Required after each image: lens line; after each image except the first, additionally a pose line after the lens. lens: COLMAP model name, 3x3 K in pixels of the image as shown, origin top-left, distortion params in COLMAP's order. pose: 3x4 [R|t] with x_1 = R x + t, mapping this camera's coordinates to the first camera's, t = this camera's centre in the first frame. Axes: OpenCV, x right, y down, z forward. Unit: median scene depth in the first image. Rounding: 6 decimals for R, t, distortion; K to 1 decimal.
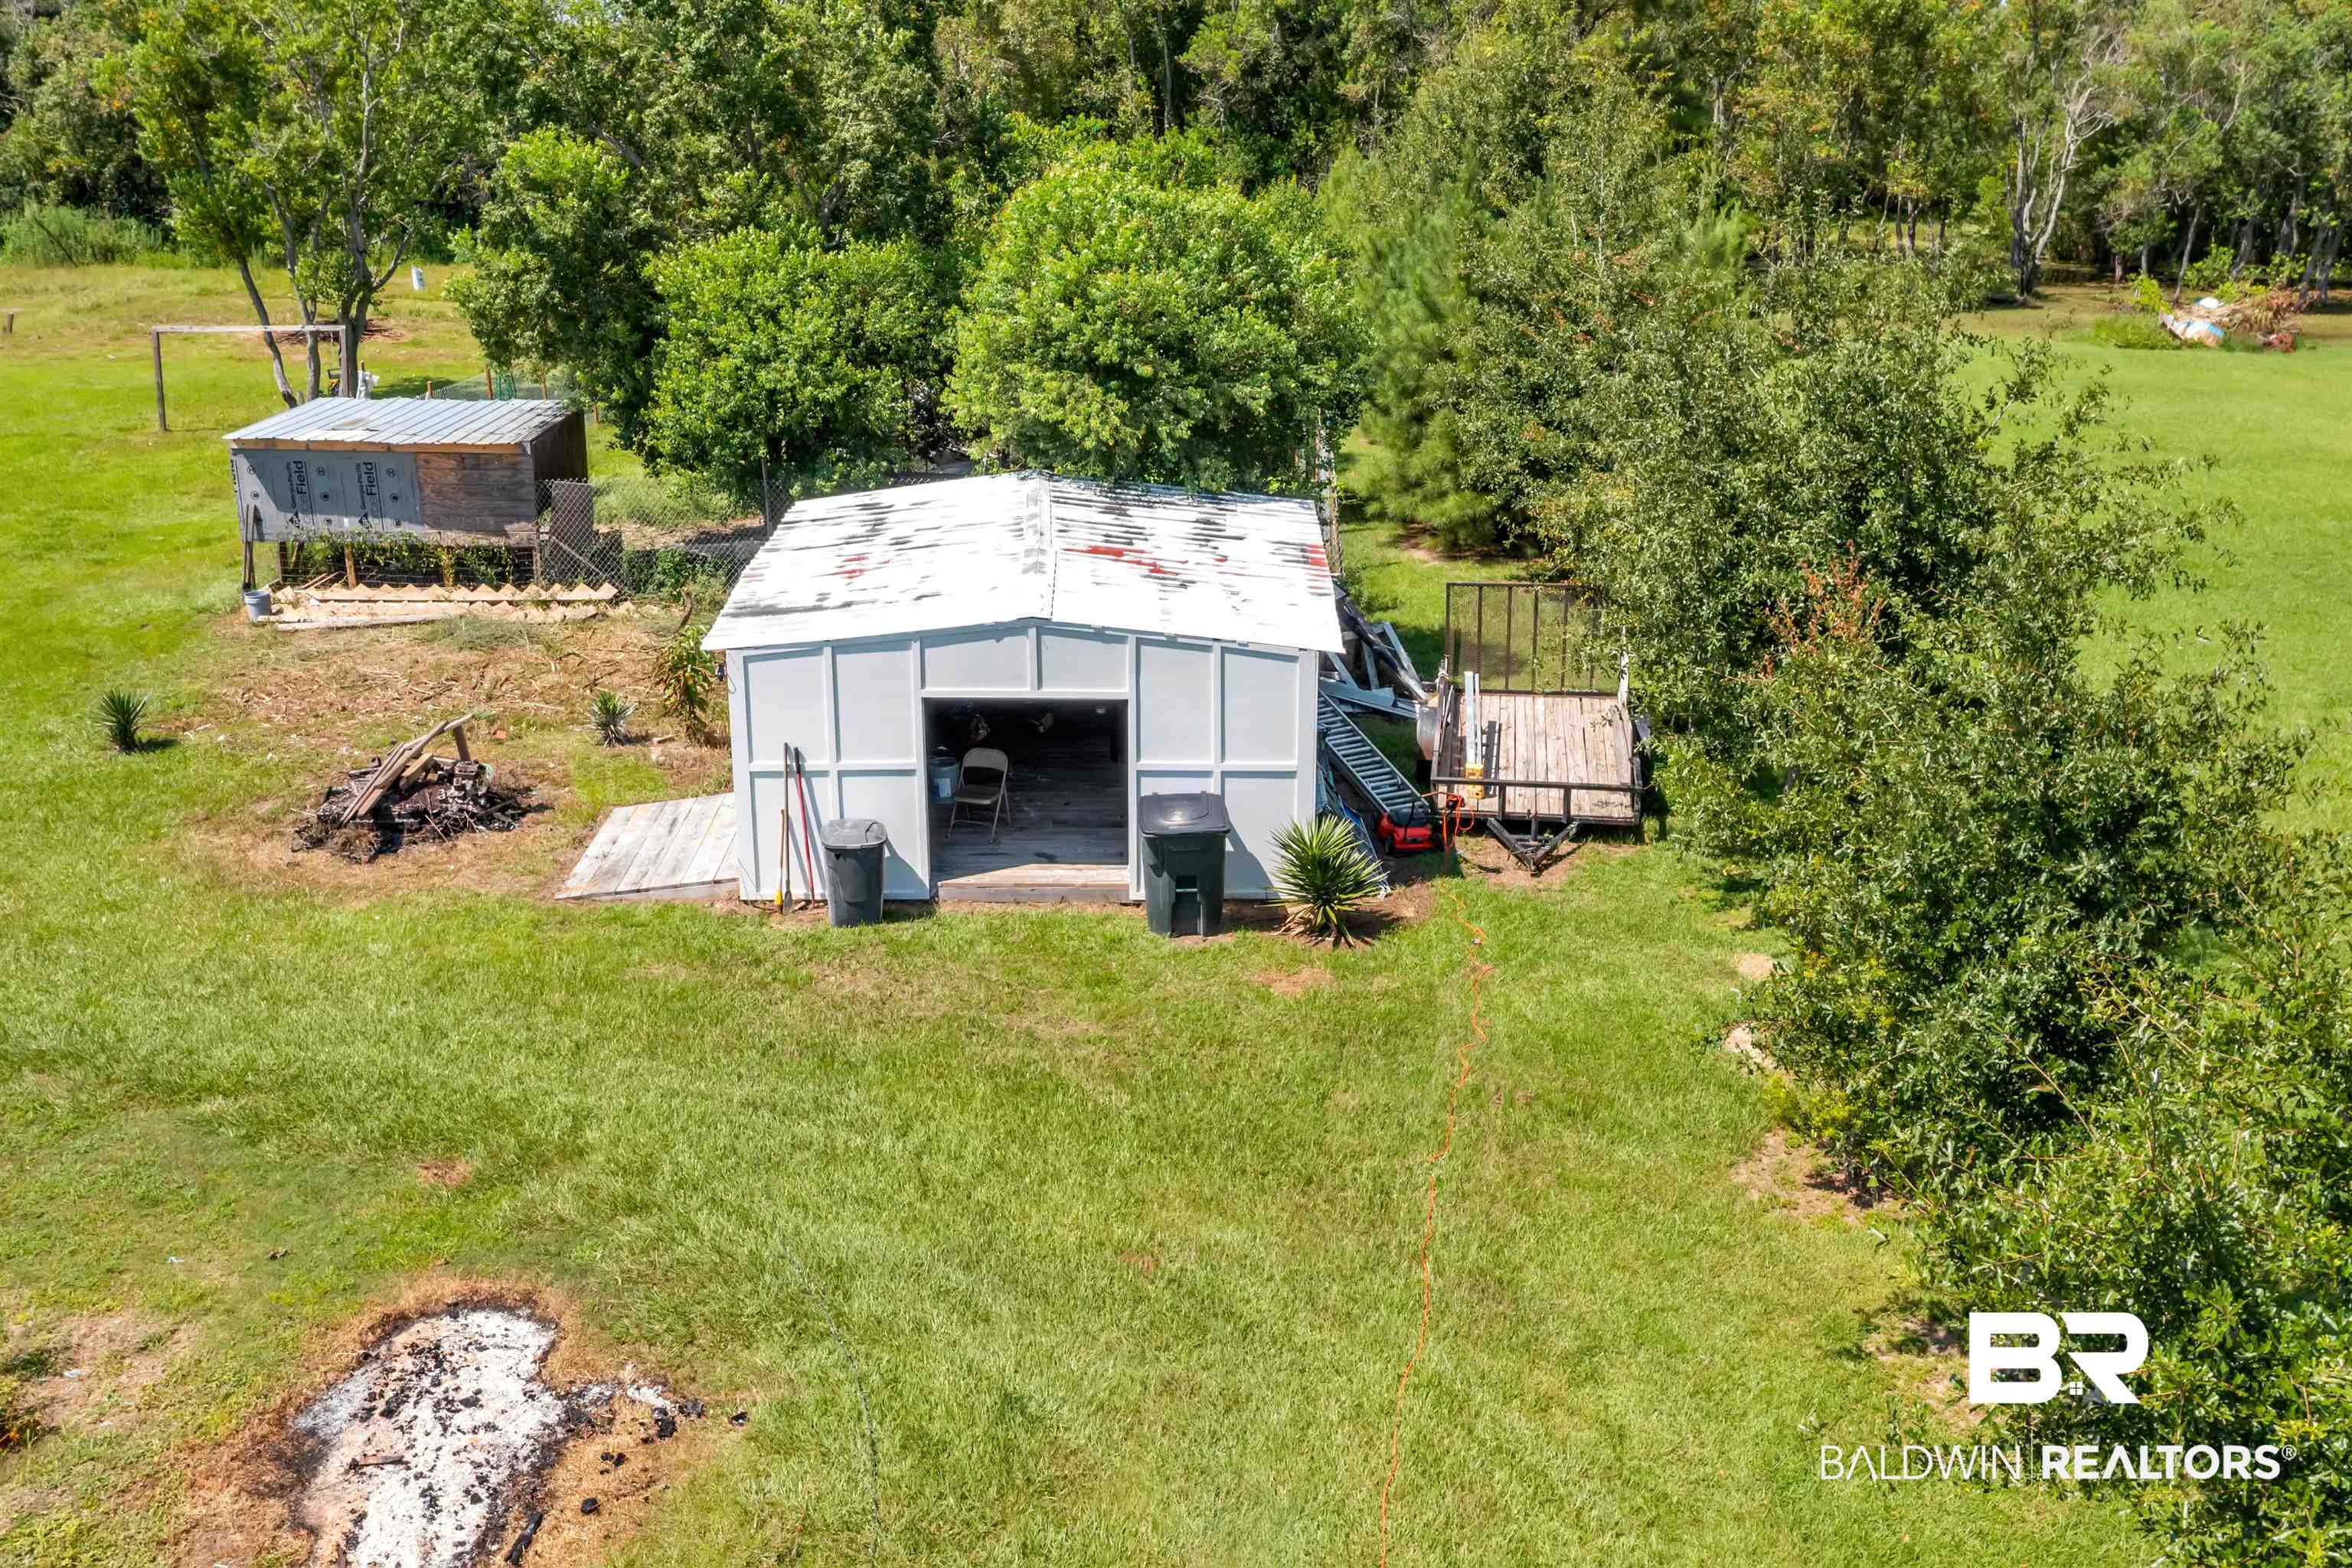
lens RADIAL K [[2227.5, 0, 1176.0], [0, 2227.5, 784.0], [0, 0, 1]] dist [-0.008794, 0.006731]
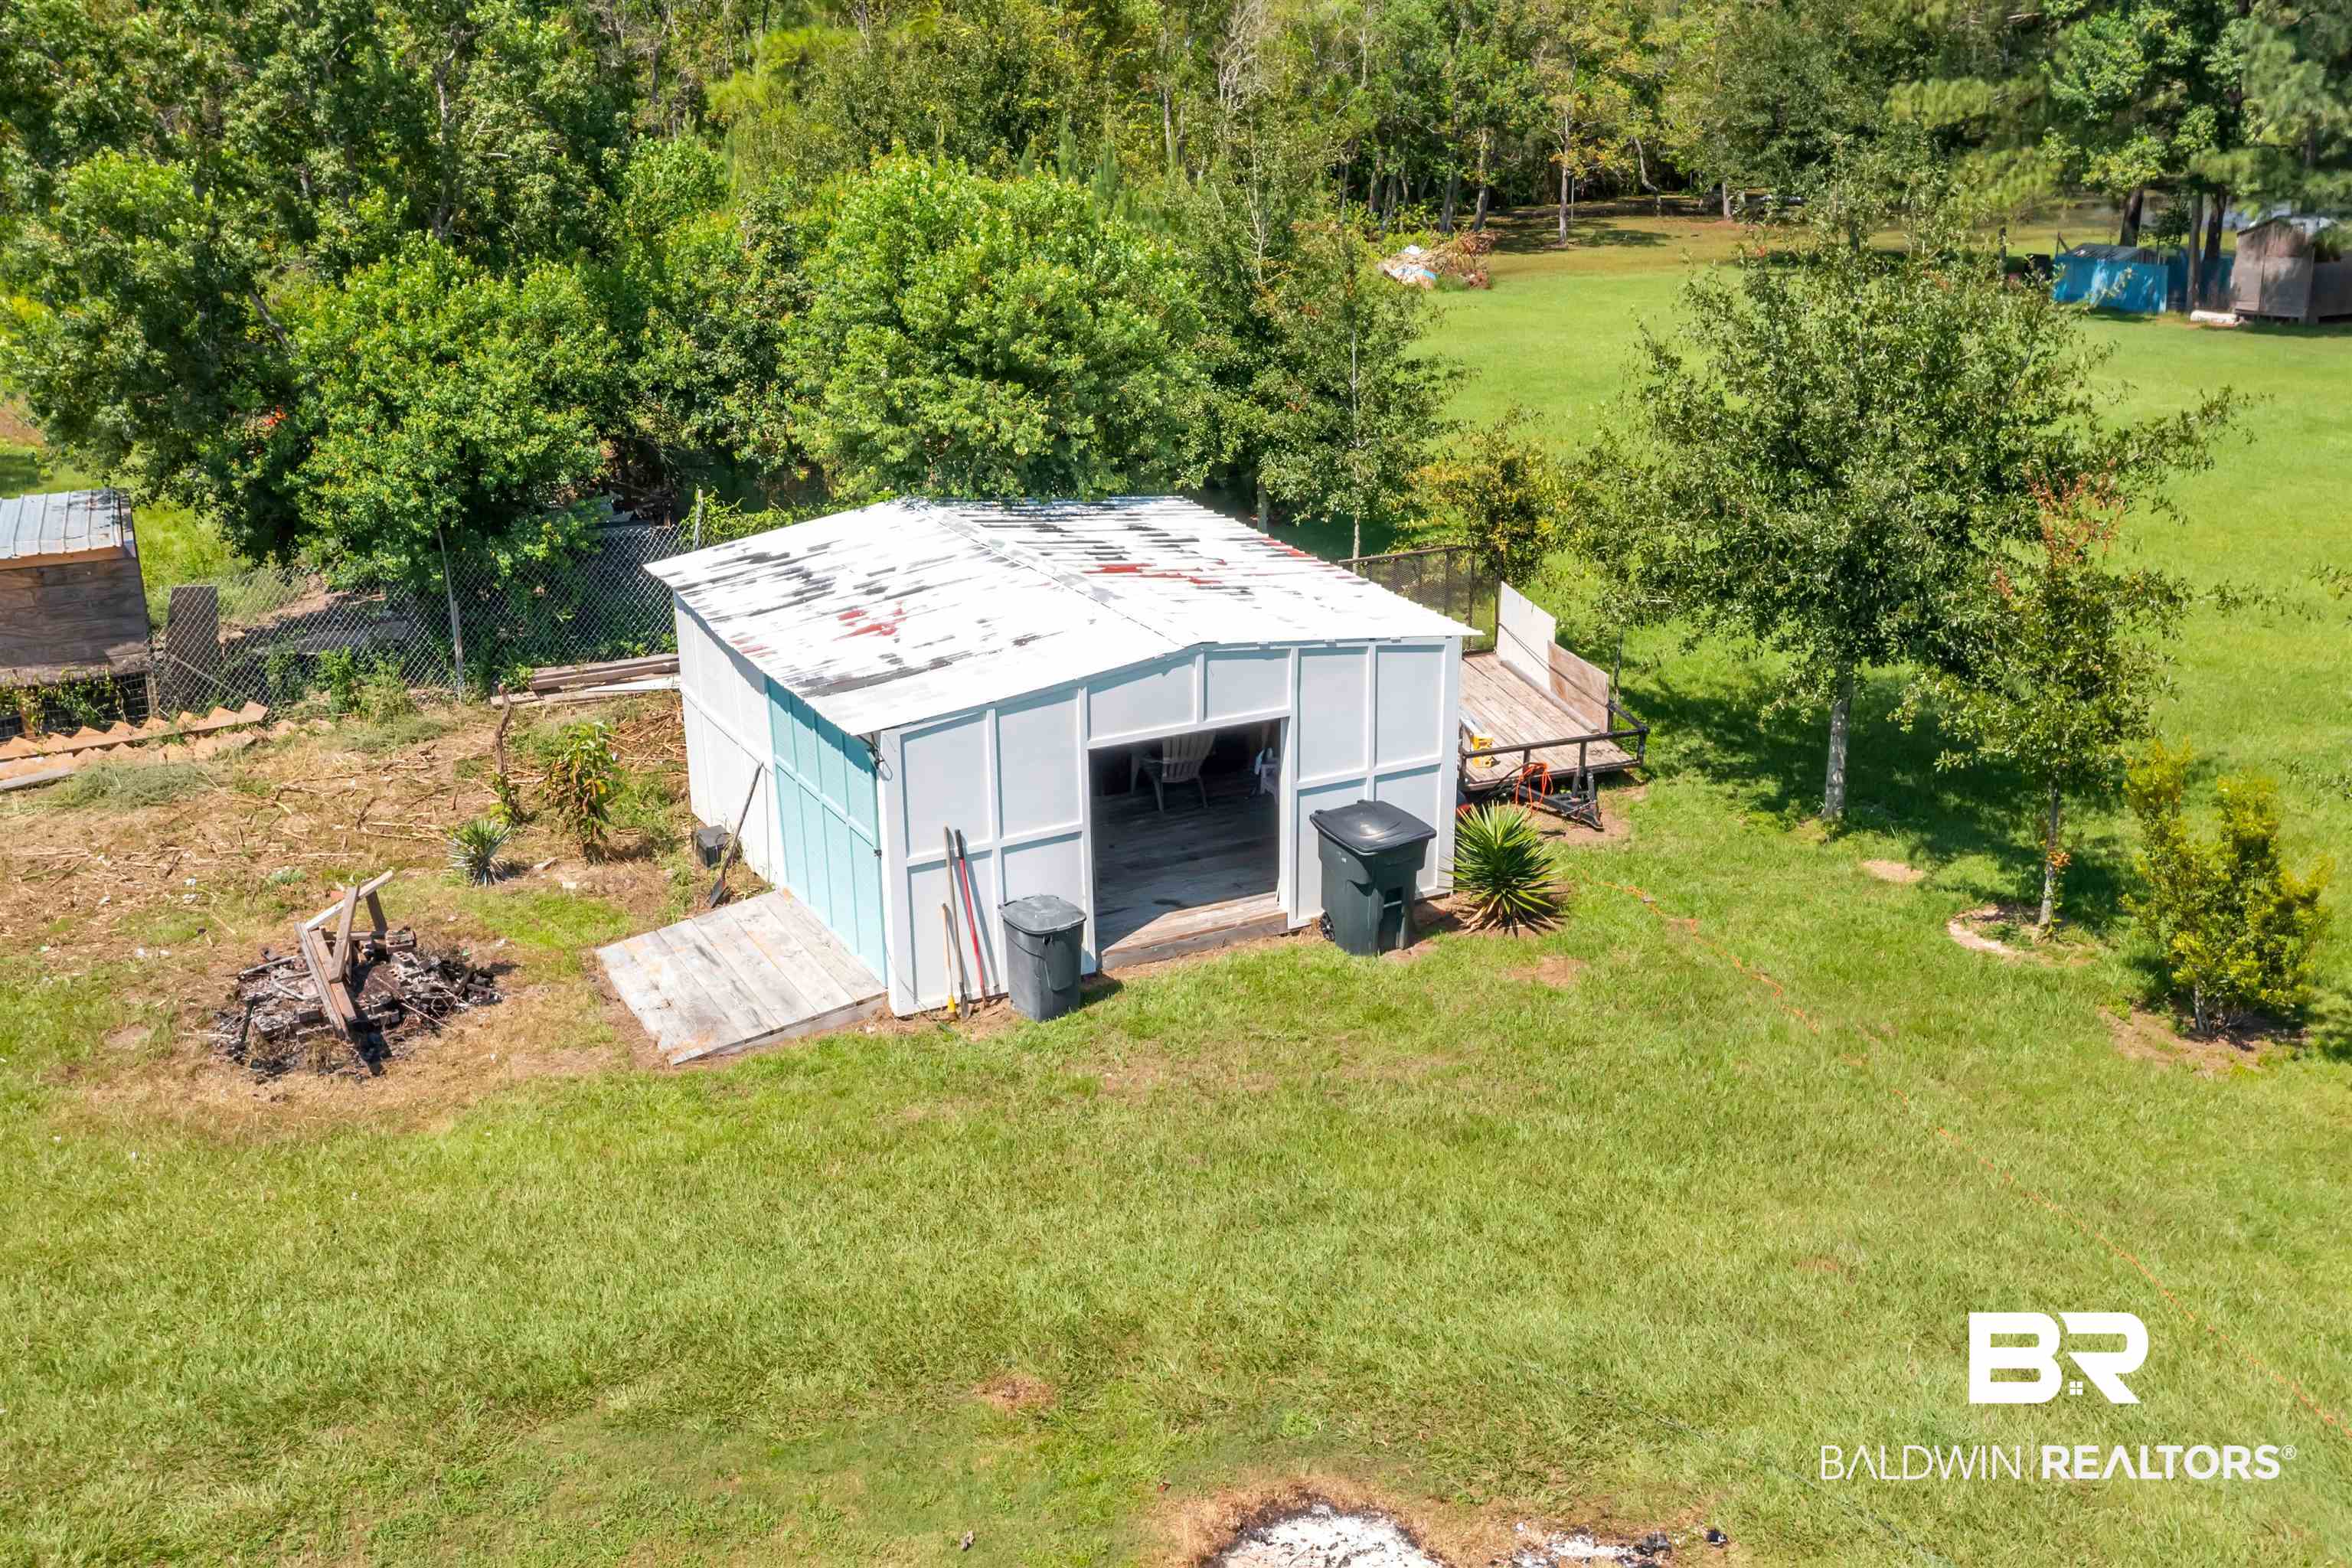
lens RADIAL K [[2227.5, 0, 1176.0], [0, 2227.5, 784.0], [0, 0, 1]] dist [-0.008794, 0.006731]
pose [[0.892048, -0.167062, 0.419929, -0.418739], [0.166395, 0.985307, 0.038518, -0.048932], [-0.420194, 0.035514, 0.906739, 0.158777]]
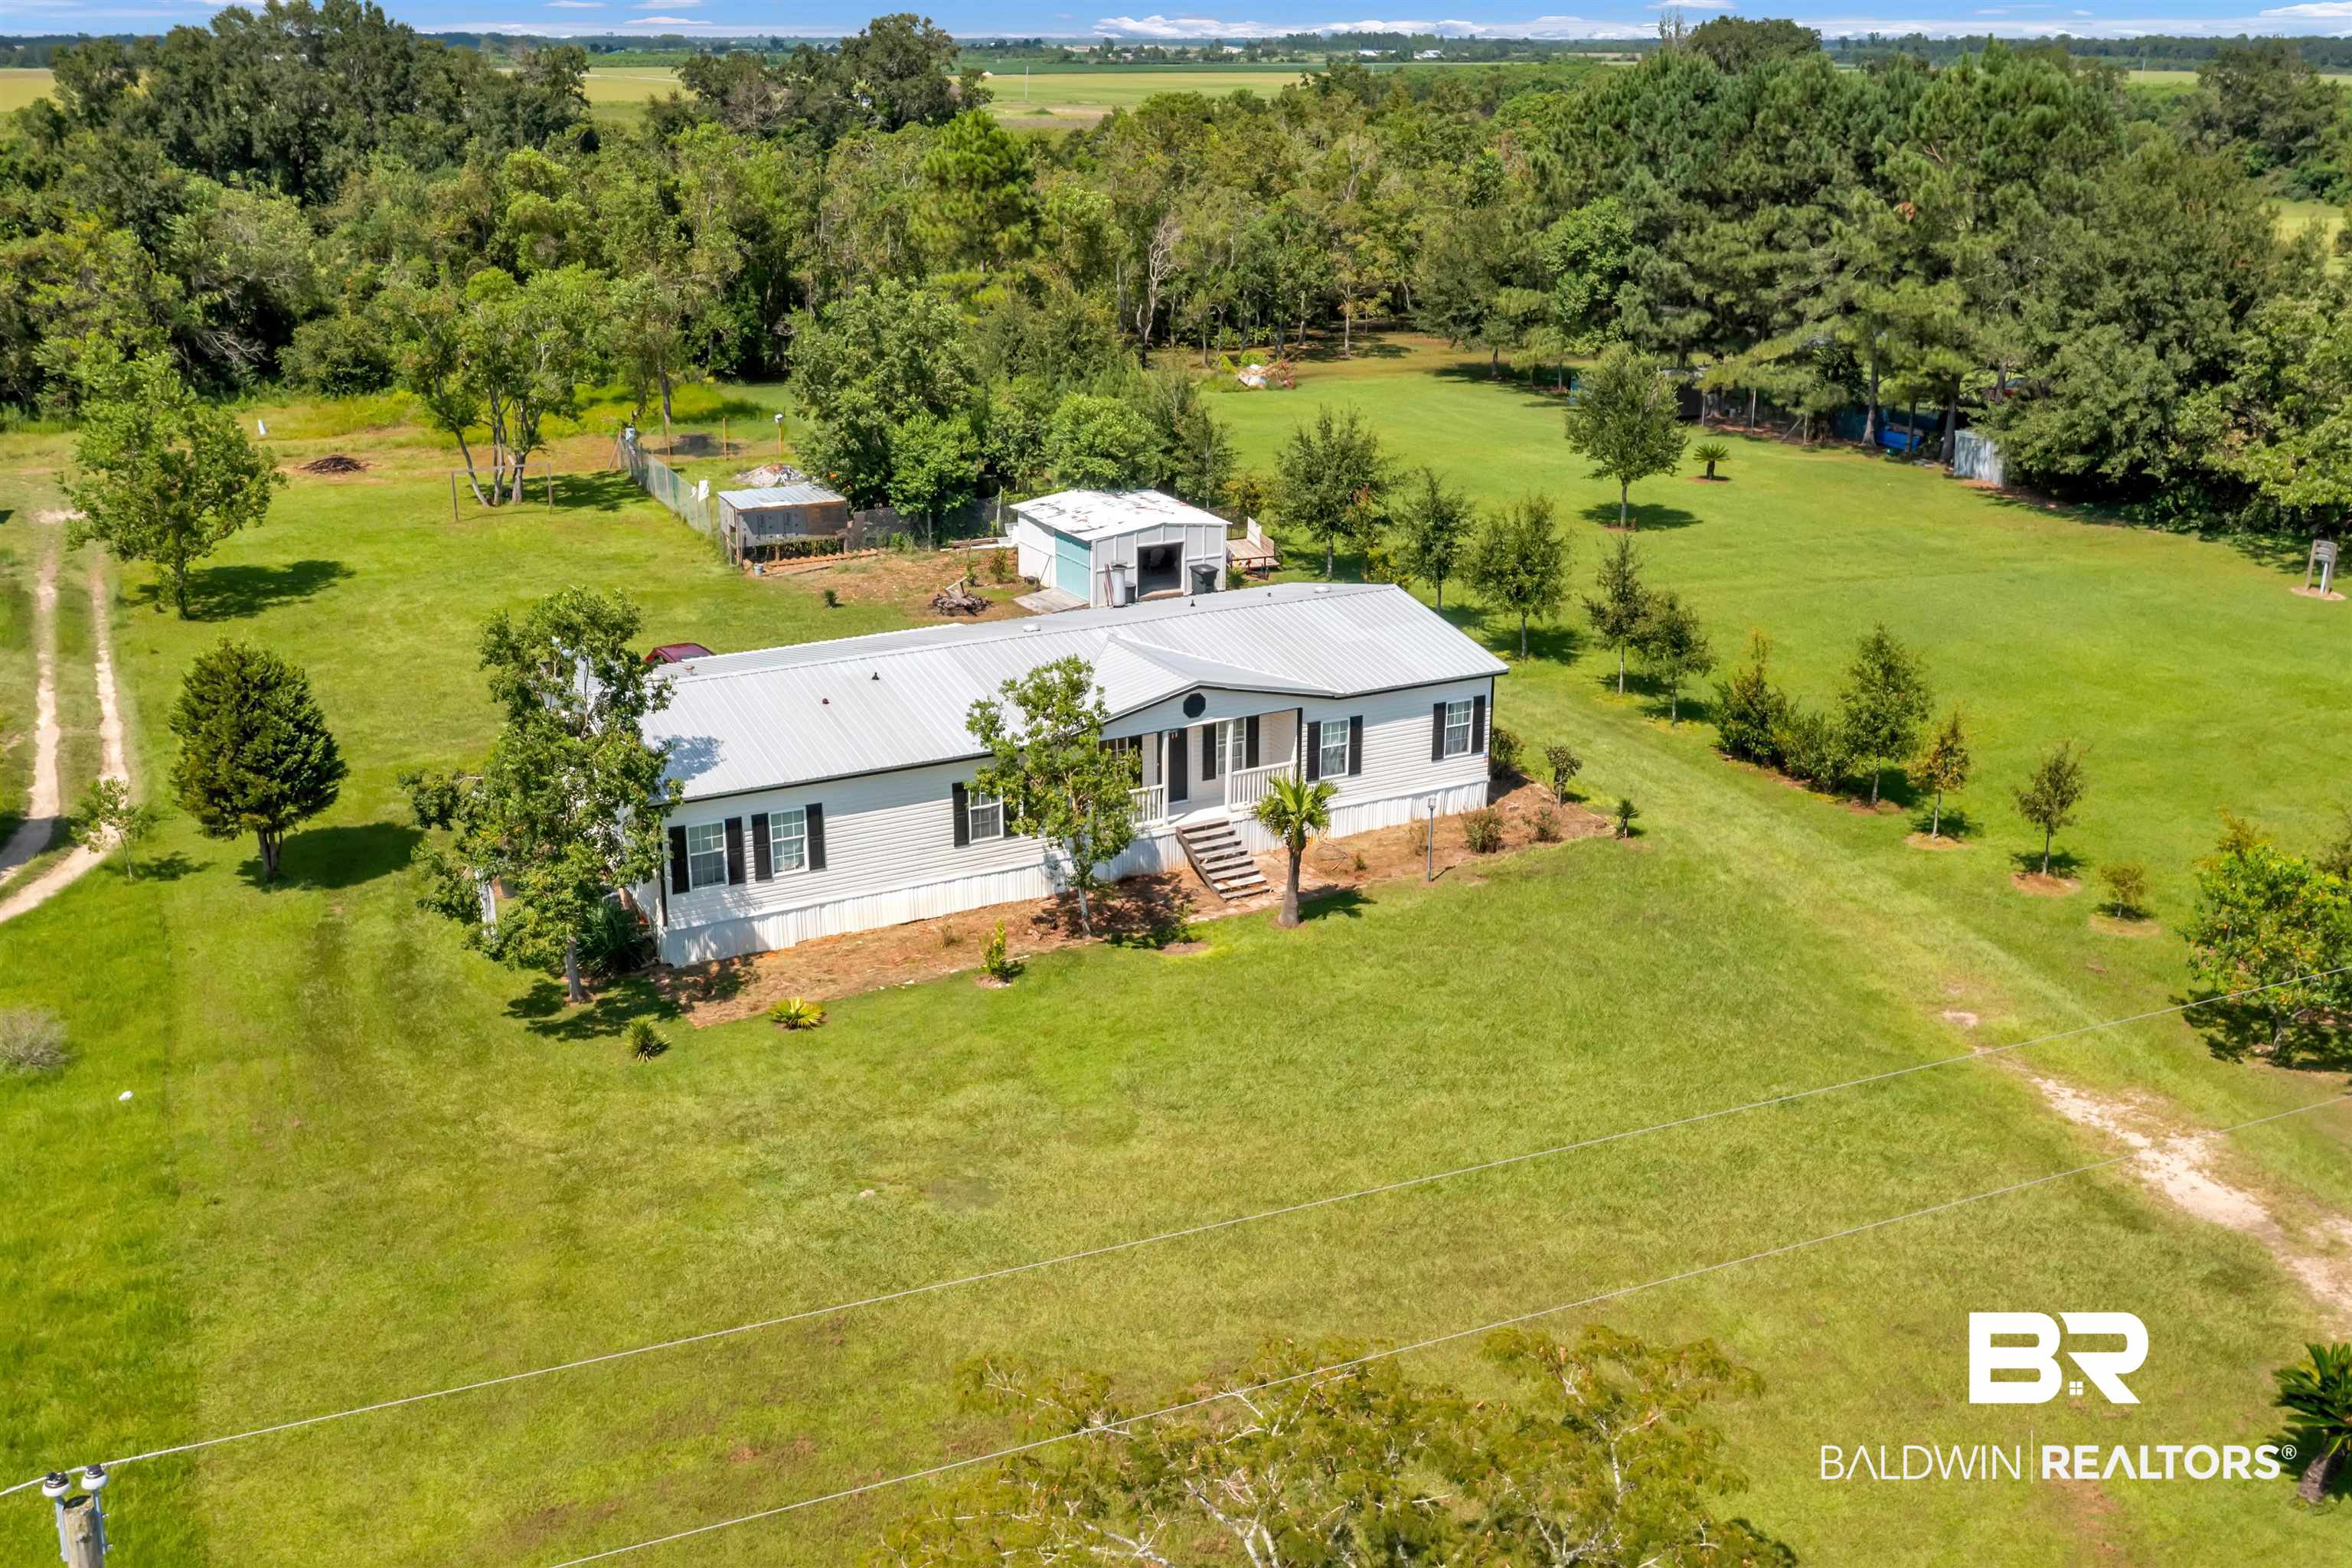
lens RADIAL K [[2227.5, 0, 1176.0], [0, 2227.5, 784.0], [0, 0, 1]] dist [-0.008794, 0.006731]
pose [[0.873730, -0.158144, 0.459985, -1.713943], [0.157868, 0.986676, 0.039355, 0.203112], [-0.460080, 0.038231, 0.887054, -2.199310]]
